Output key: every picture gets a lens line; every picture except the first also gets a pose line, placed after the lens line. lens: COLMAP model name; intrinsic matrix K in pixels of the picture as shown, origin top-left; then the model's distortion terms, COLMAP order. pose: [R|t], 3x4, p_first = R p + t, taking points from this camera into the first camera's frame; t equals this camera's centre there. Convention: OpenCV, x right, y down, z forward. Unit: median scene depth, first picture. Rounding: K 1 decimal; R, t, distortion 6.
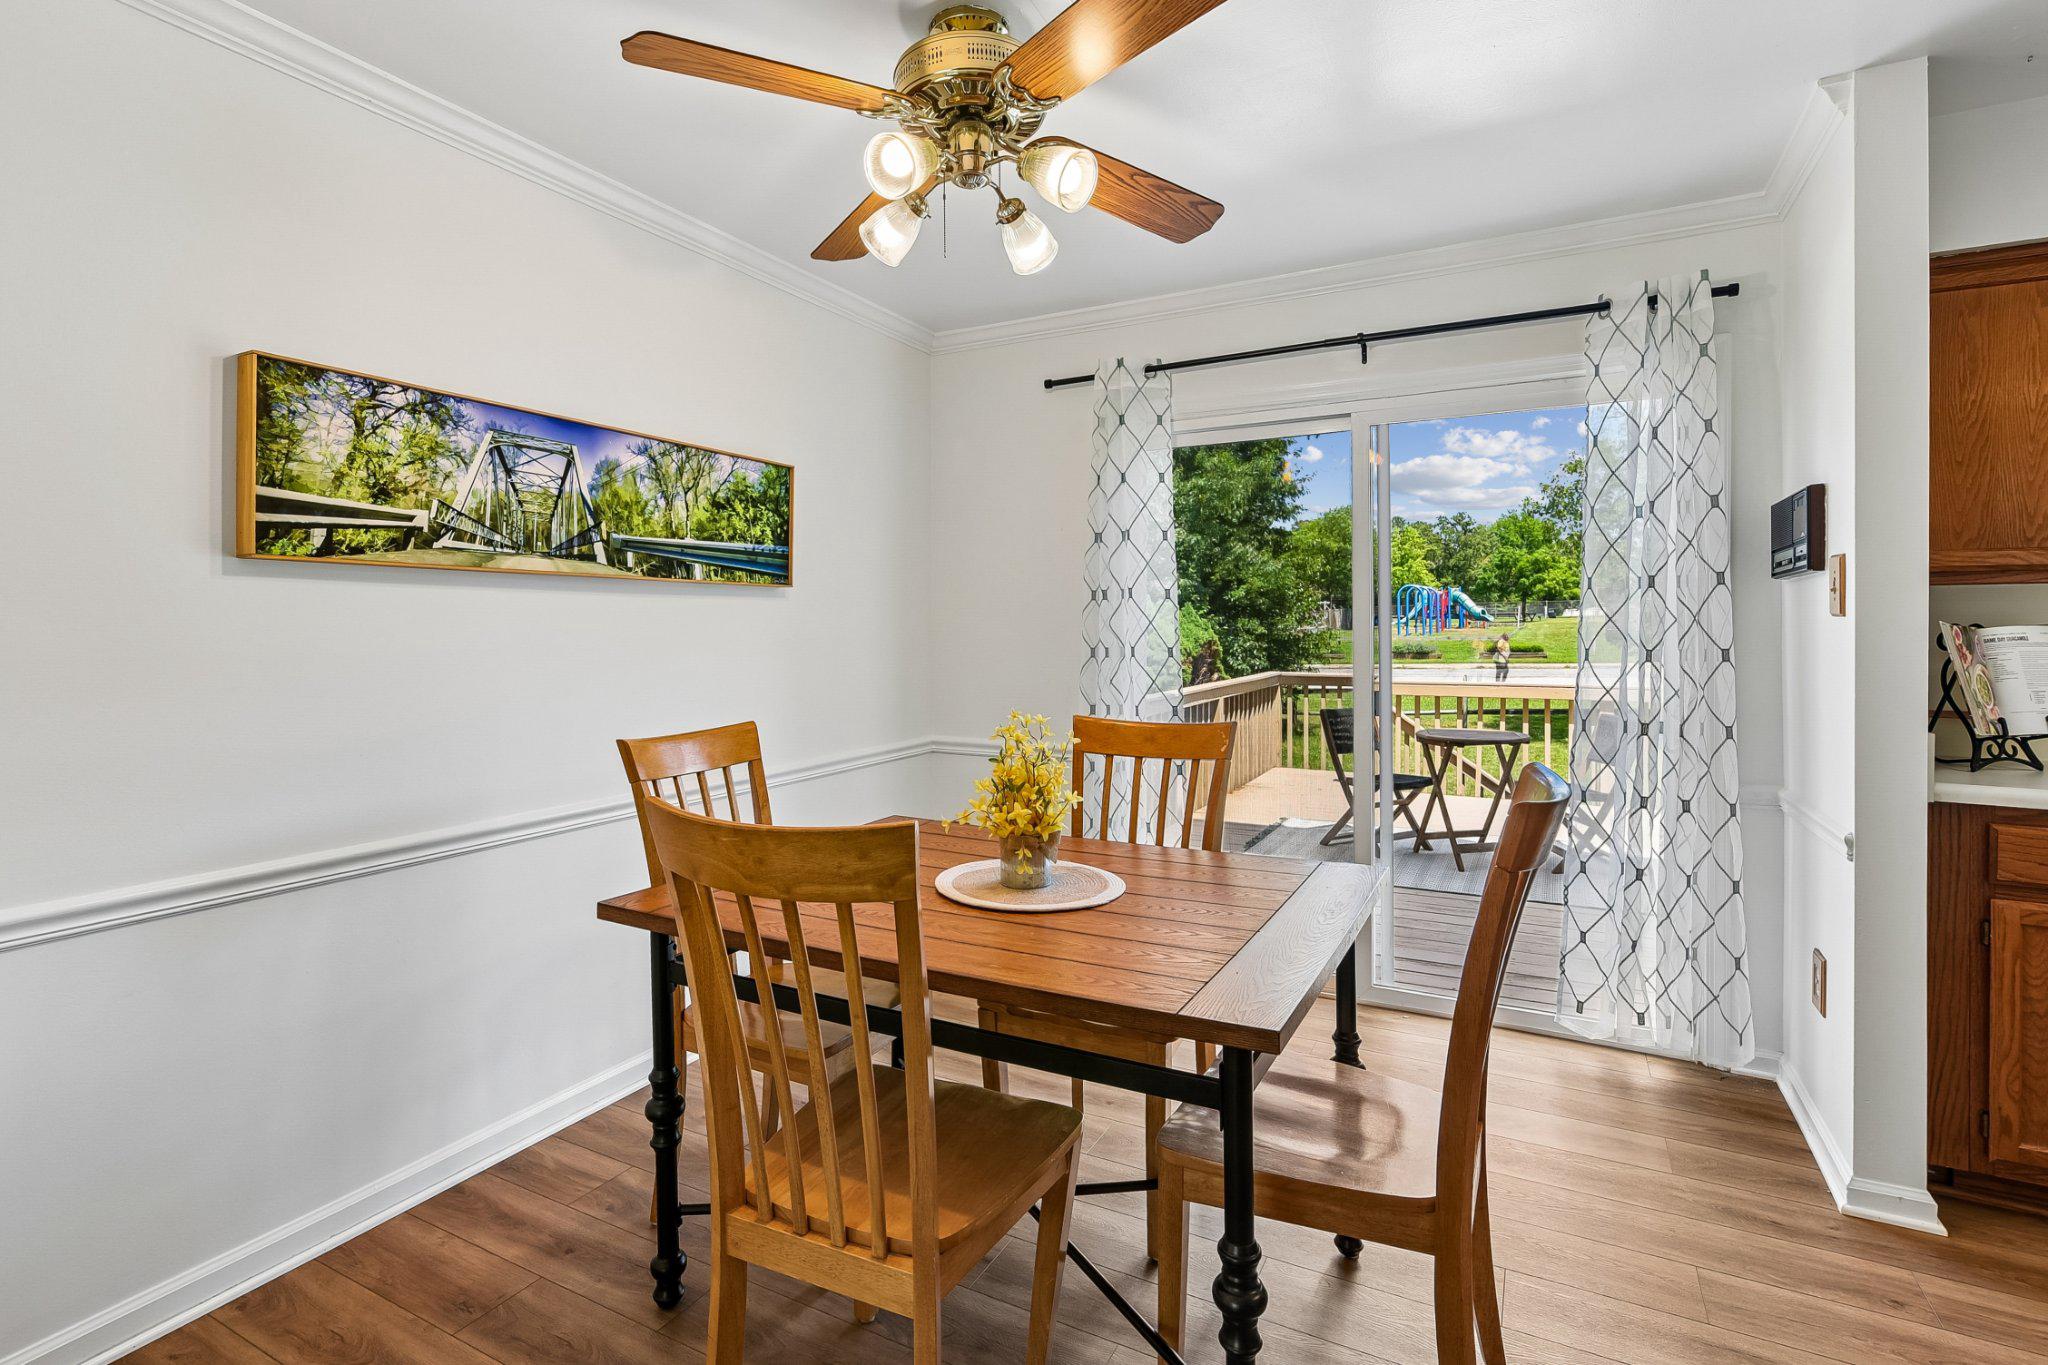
lens RADIAL K [[983.6, 0, 1008.2], [0, 983.6, 614.0], [0, 0, 1]] dist [0.001173, -0.001547]
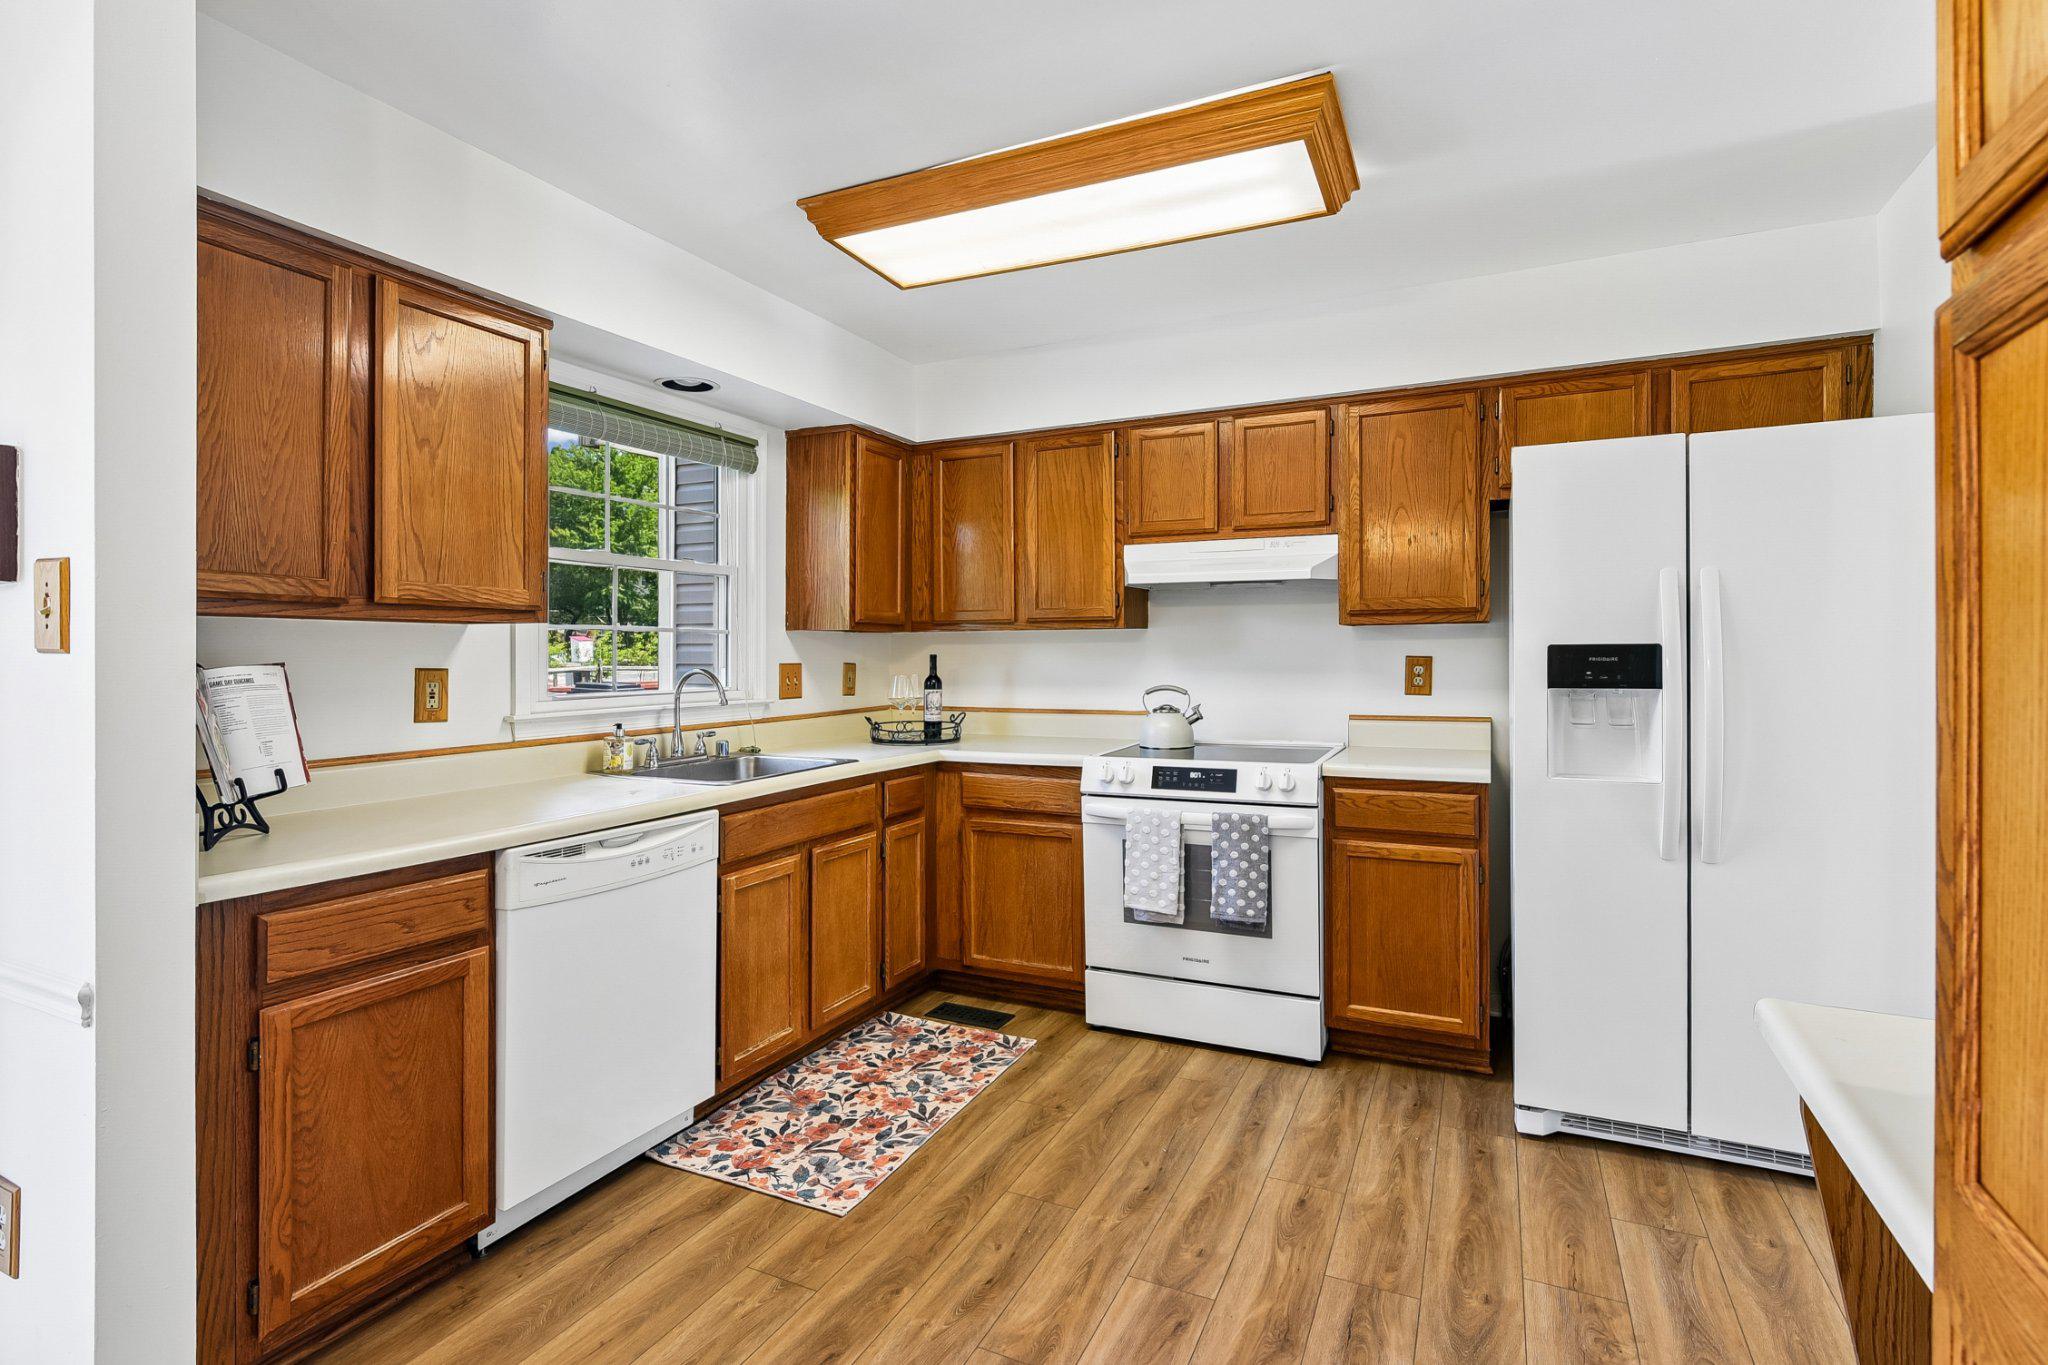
lens RADIAL K [[983.6, 0, 1006.8], [0, 983.6, 665.1], [0, 0, 1]] dist [0.001173, -0.001547]
pose [[-0.024449, -0.004849, 0.999689, 0.162001], [-0.010397, 0.999935, 0.004596, 0.000685], [-0.999647, -0.010282, -0.024498, 0.355383]]
